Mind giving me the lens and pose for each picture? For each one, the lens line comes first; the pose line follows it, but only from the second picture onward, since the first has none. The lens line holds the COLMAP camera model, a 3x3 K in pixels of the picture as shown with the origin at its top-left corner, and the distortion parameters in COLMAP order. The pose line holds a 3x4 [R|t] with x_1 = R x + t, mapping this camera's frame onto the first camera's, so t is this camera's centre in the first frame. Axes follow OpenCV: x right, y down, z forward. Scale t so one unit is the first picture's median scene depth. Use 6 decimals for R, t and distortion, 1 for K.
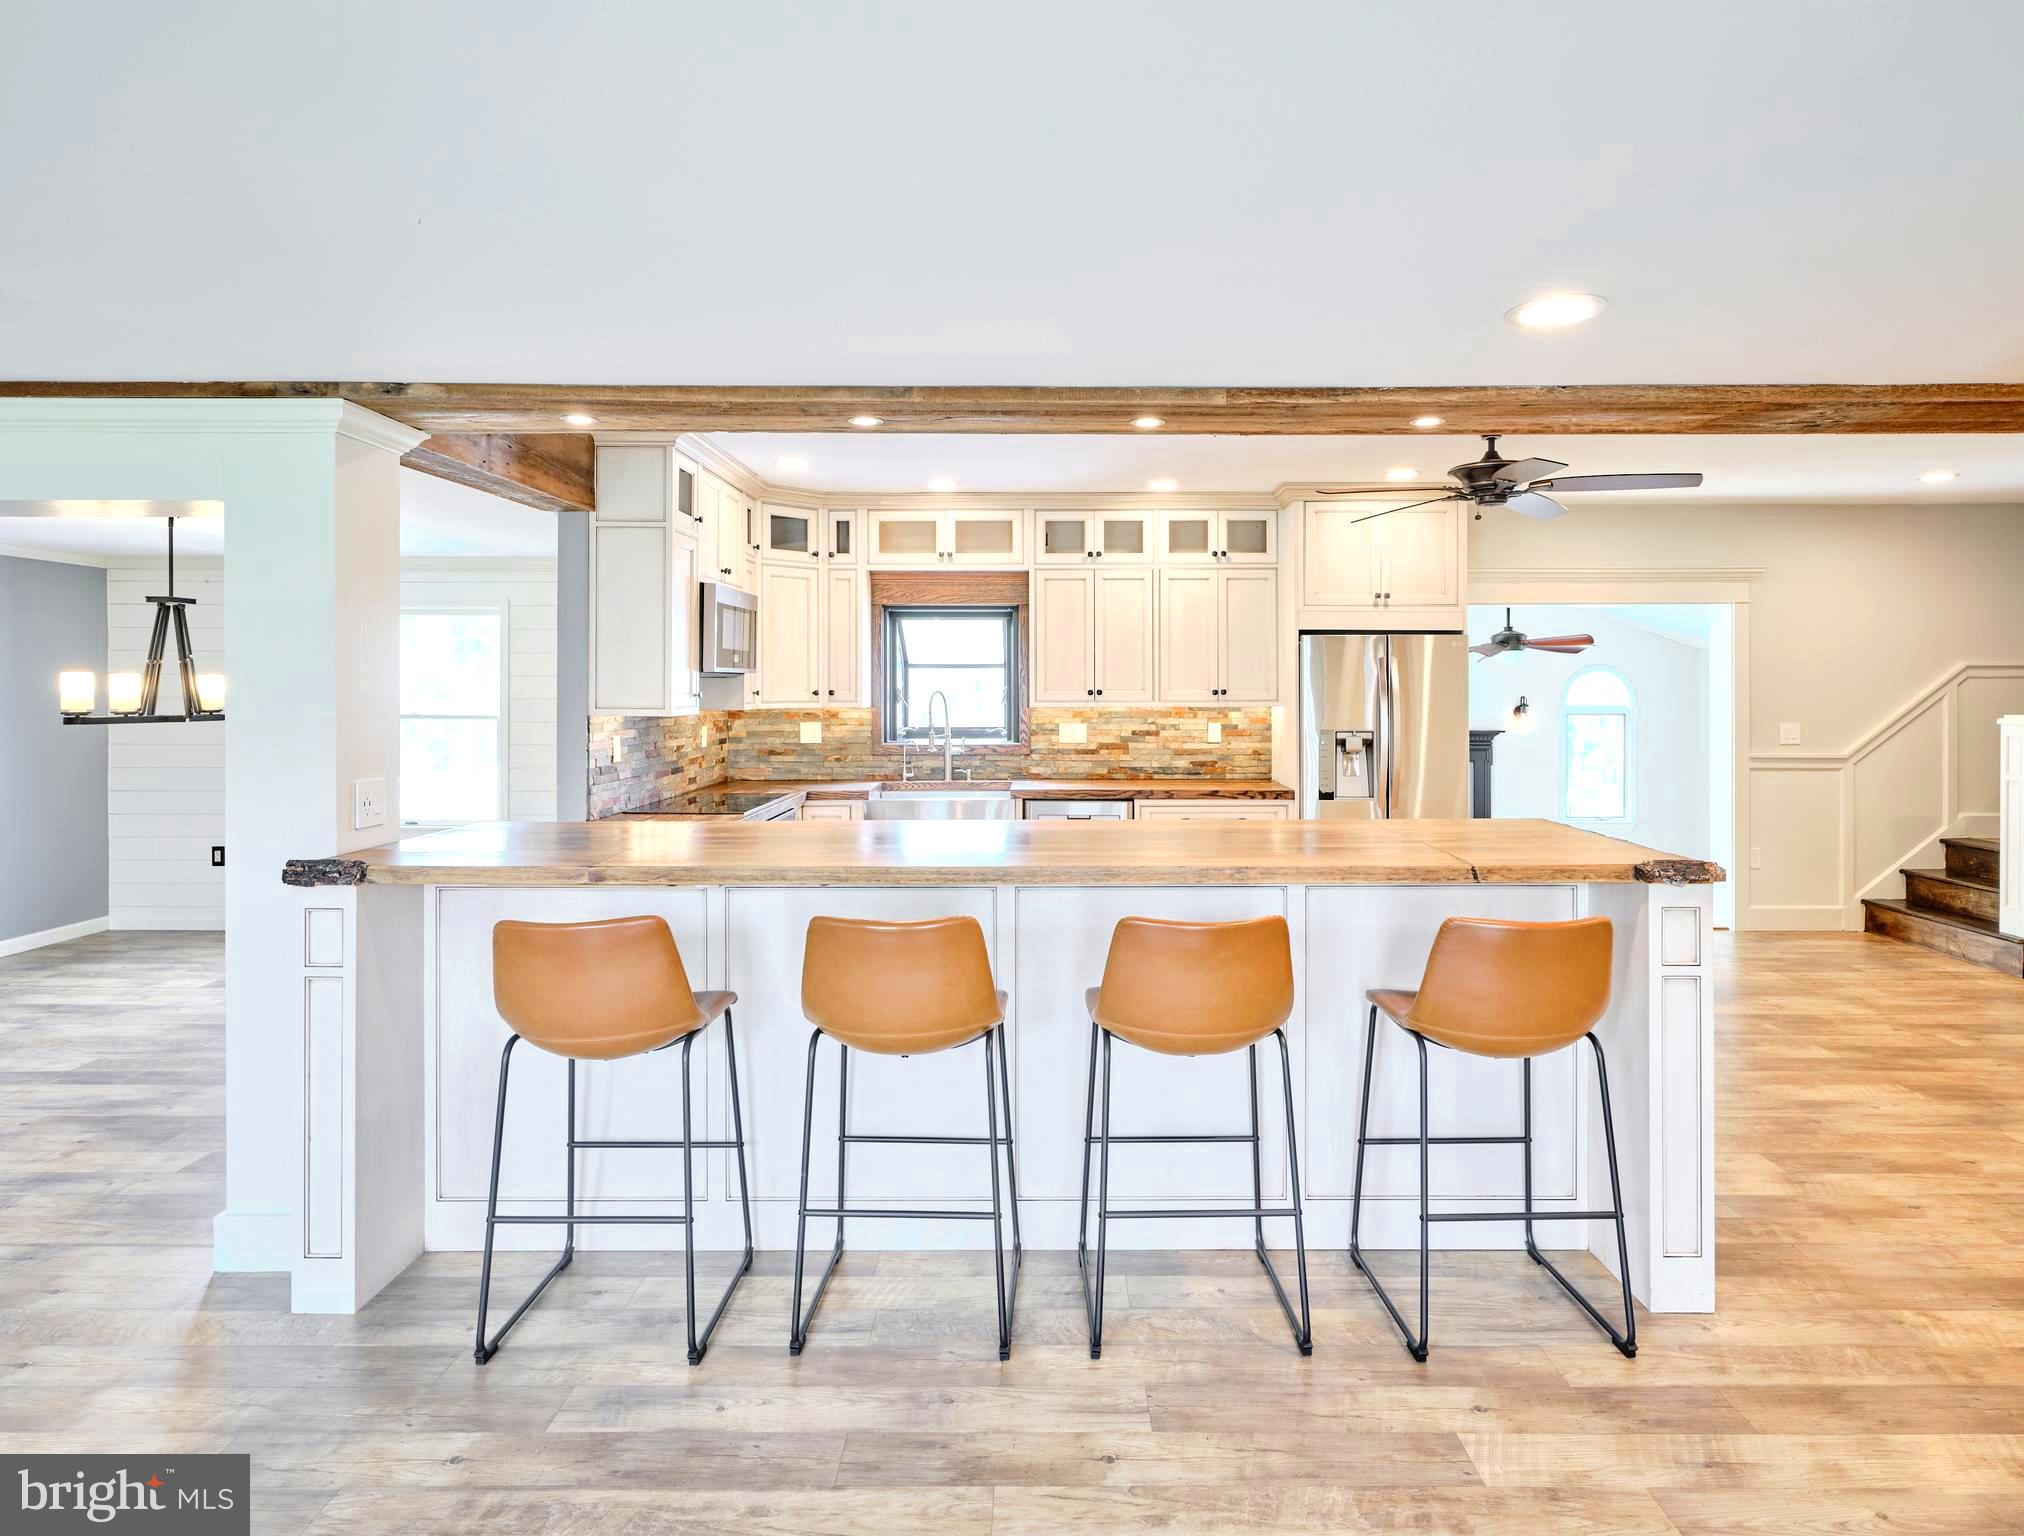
lens RADIAL K [[1102.2, 0, 1019.9], [0, 1102.2, 685.0], [0, 0, 1]] dist [-0.000023, -0.000173]
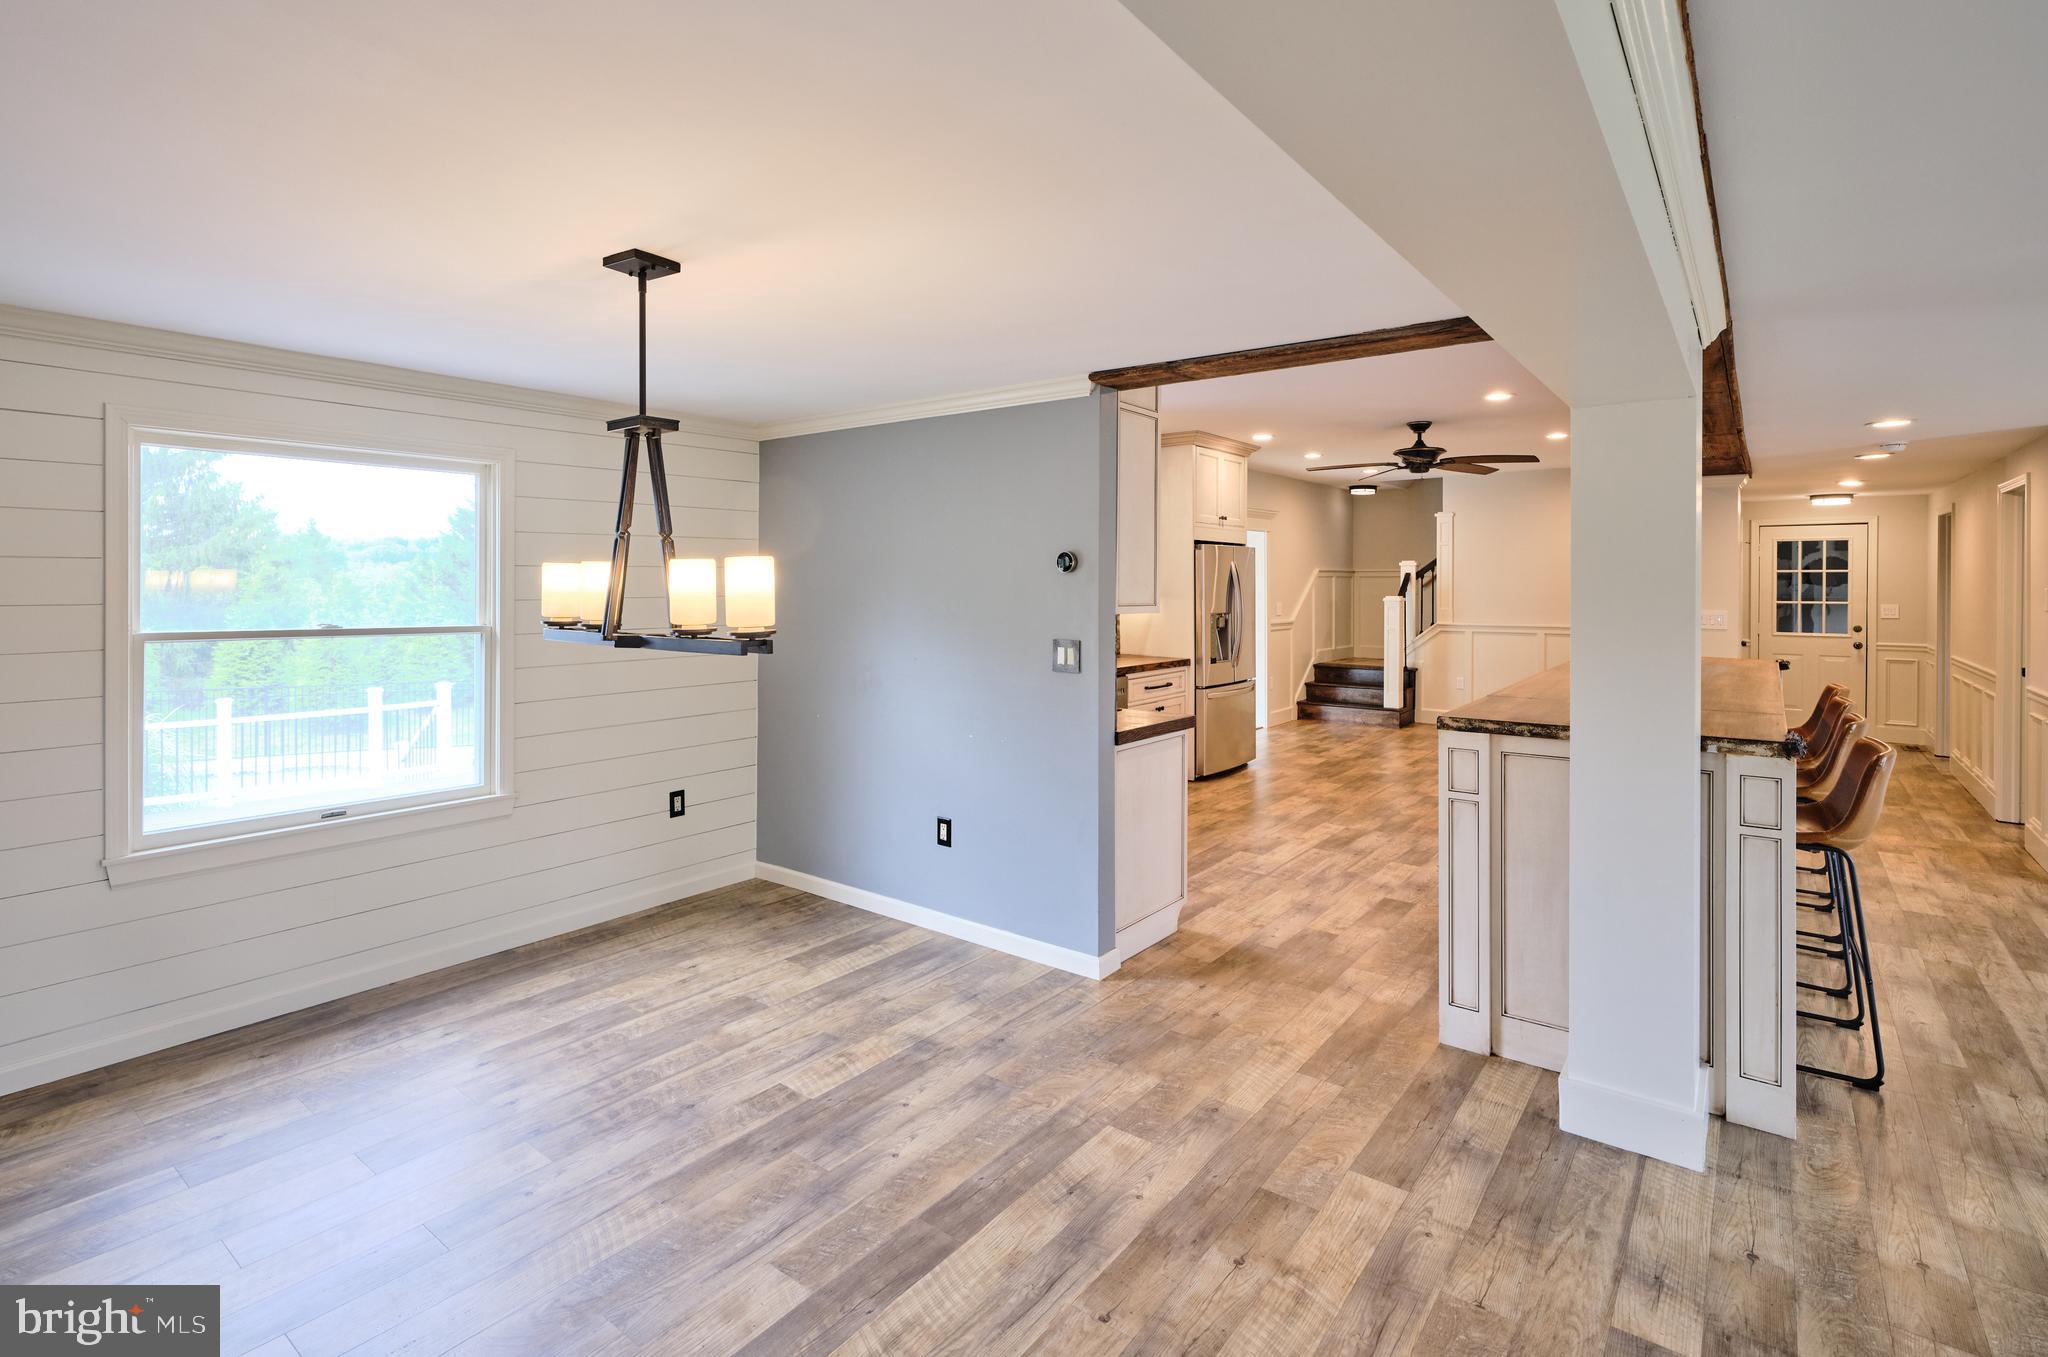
lens RADIAL K [[969.9, 0, 1021.0], [0, 969.9, 573.3], [0, 0, 1]] dist [0.000707, 0.000399]
pose [[0.601928, 0.009828, 0.798490, -1.042570], [-0.007666, 0.999949, -0.006529, 0.000789], [-0.798513, -0.002191, 0.601973, 0.556616]]
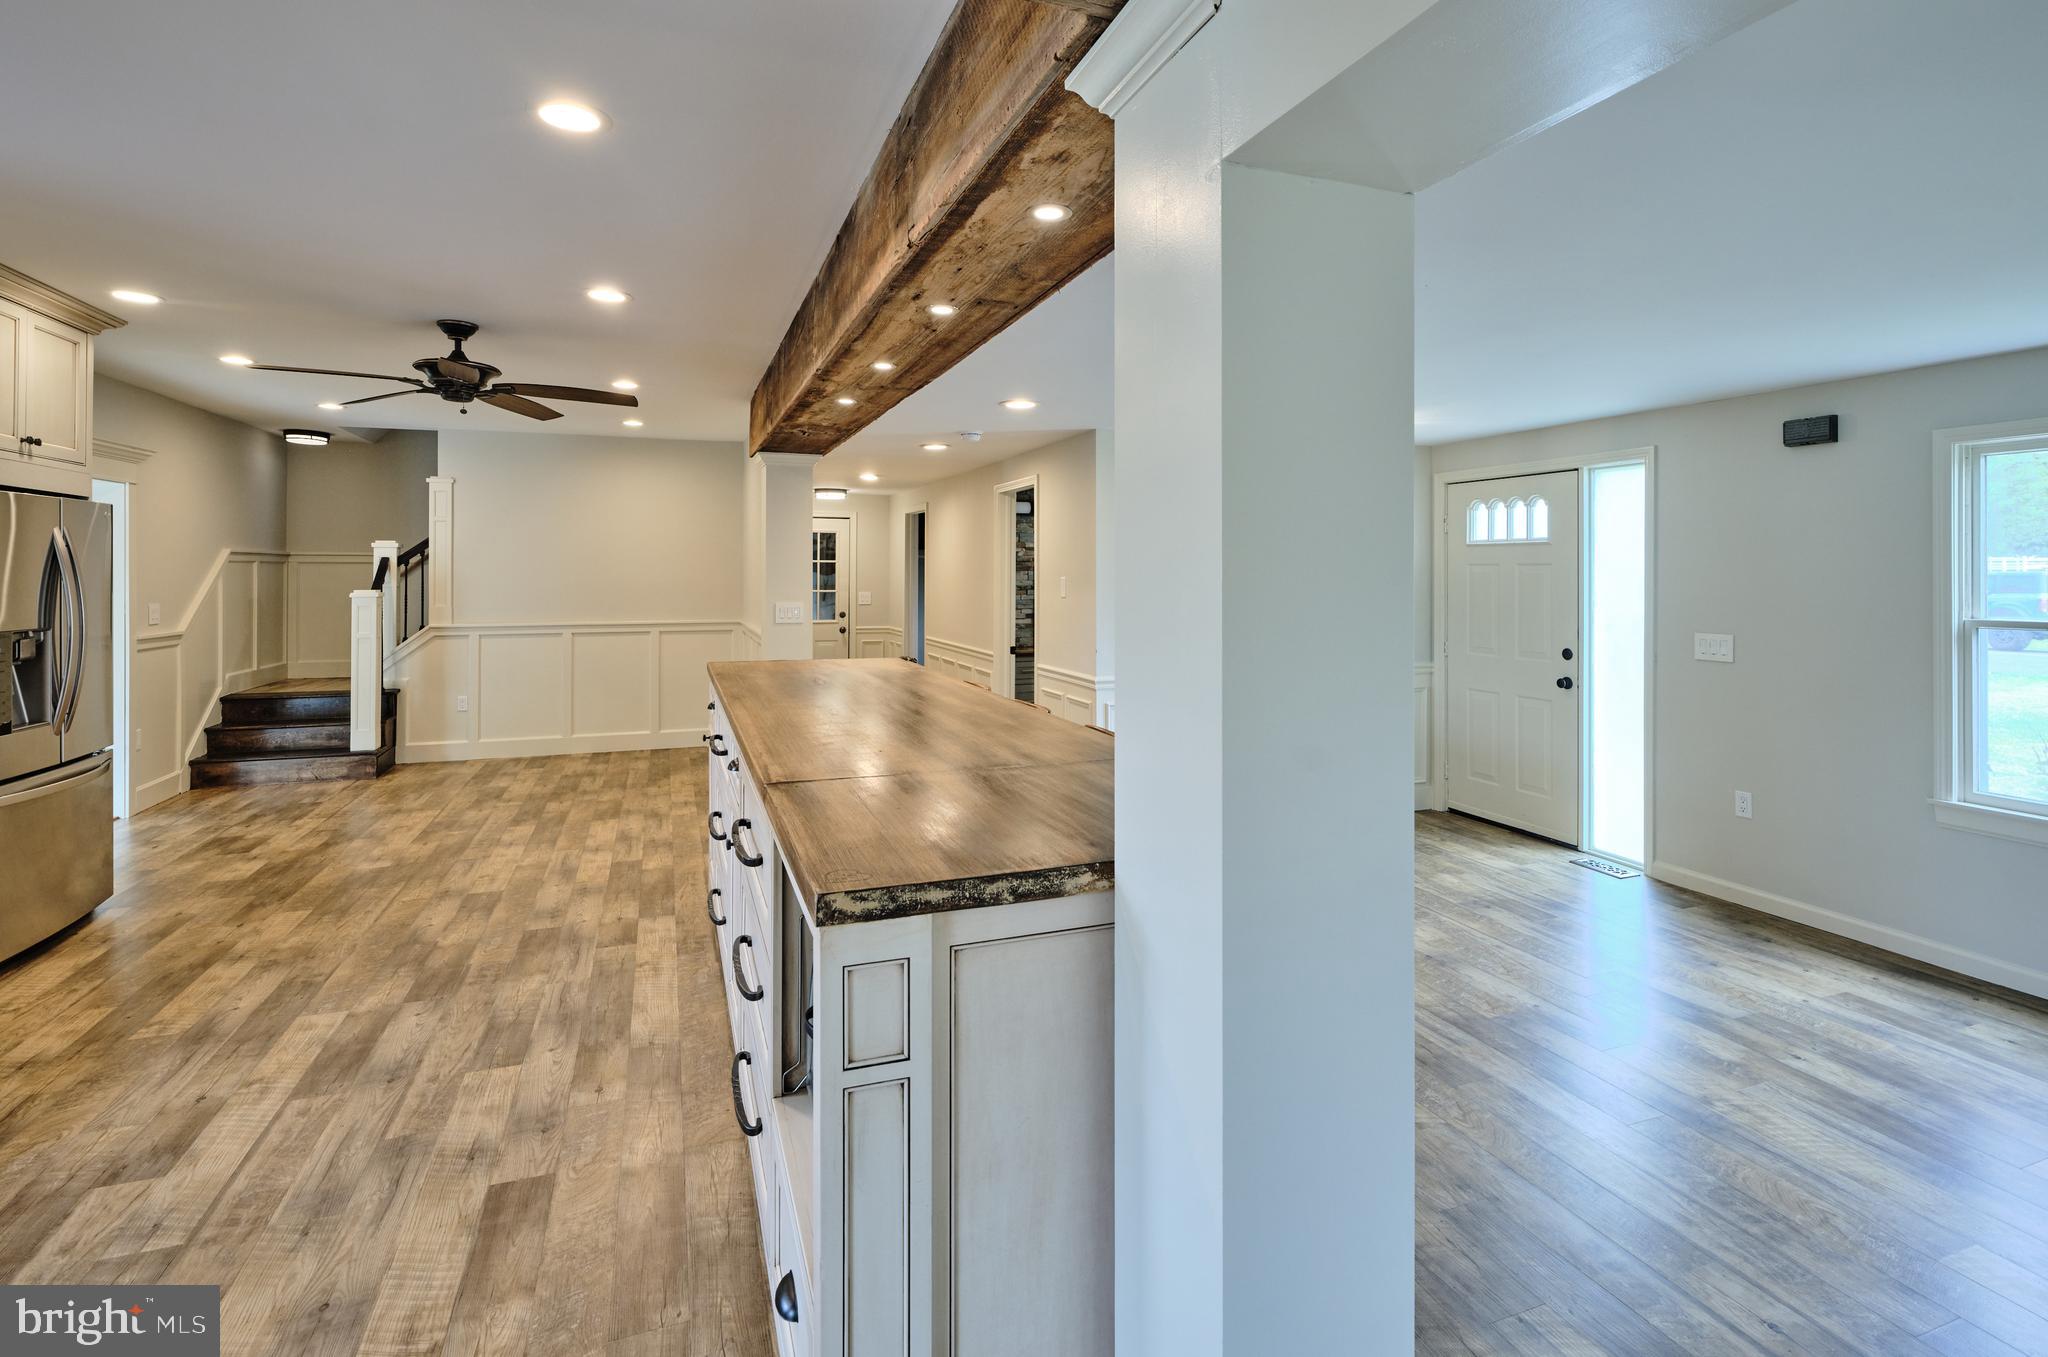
lens RADIAL K [[969.9, 0, 1021.0], [0, 969.9, 573.3], [0, 0, 1]] dist [0.000707, 0.000399]
pose [[-0.356582, 0.001878, 0.934262, -0.617500], [-0.009072, 0.999944, -0.005473, 0.003917], [-0.934220, -0.010427, -0.356545, 0.769462]]
